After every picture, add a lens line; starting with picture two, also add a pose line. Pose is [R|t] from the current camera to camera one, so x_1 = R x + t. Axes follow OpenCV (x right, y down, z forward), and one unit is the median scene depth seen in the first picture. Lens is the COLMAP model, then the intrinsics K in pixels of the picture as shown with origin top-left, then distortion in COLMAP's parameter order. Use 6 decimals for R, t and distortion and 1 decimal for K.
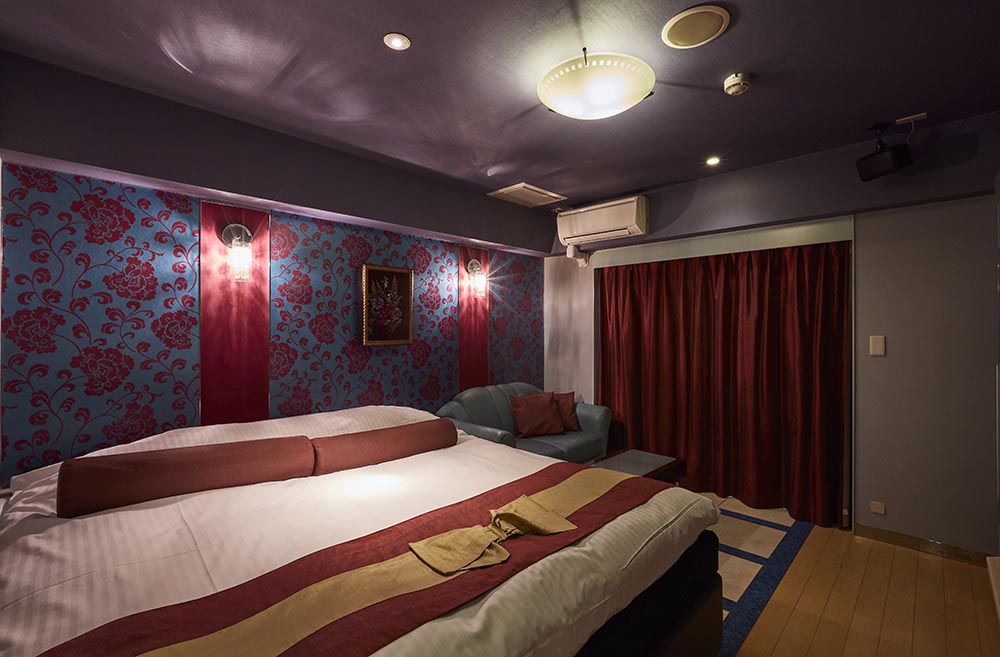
lens RADIAL K [[449.8, 0, 474.5], [0, 449.8, 328.5], [0, 0, 1]] dist [-0.002647, -0.000192]
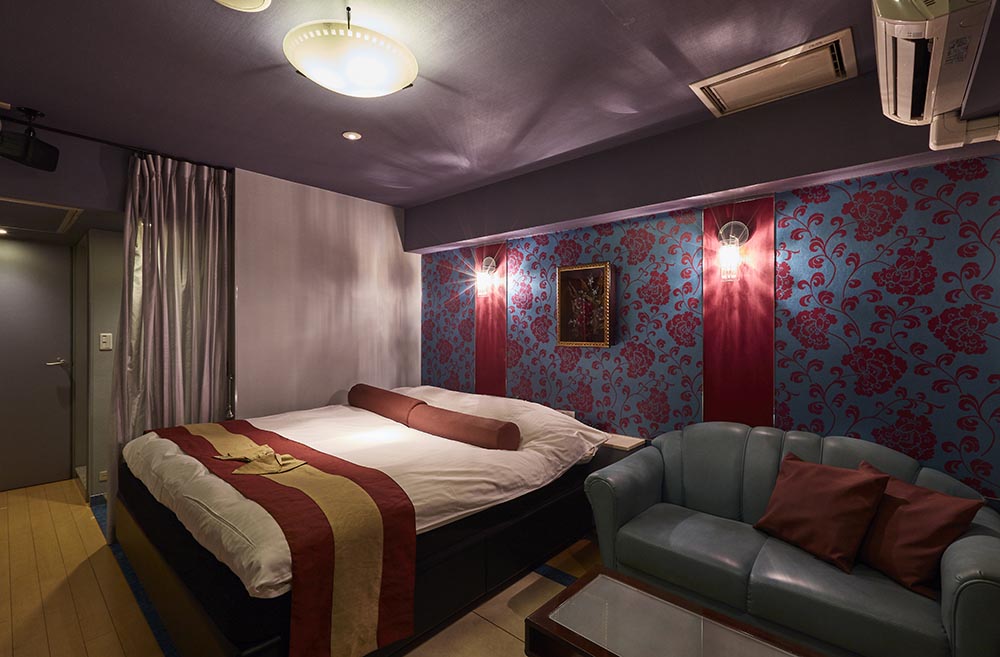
lens RADIAL K [[448.6, 0, 482.6], [0, 448.6, 329.6], [0, 0, 1]] dist [0.028908, -0.000074]
pose [[0.056892, 0.004827, -0.998369, 0.628843], [0.000673, 0.999988, 0.004873, -0.003831], [0.998380, -0.000949, 0.056888, 0.619284]]
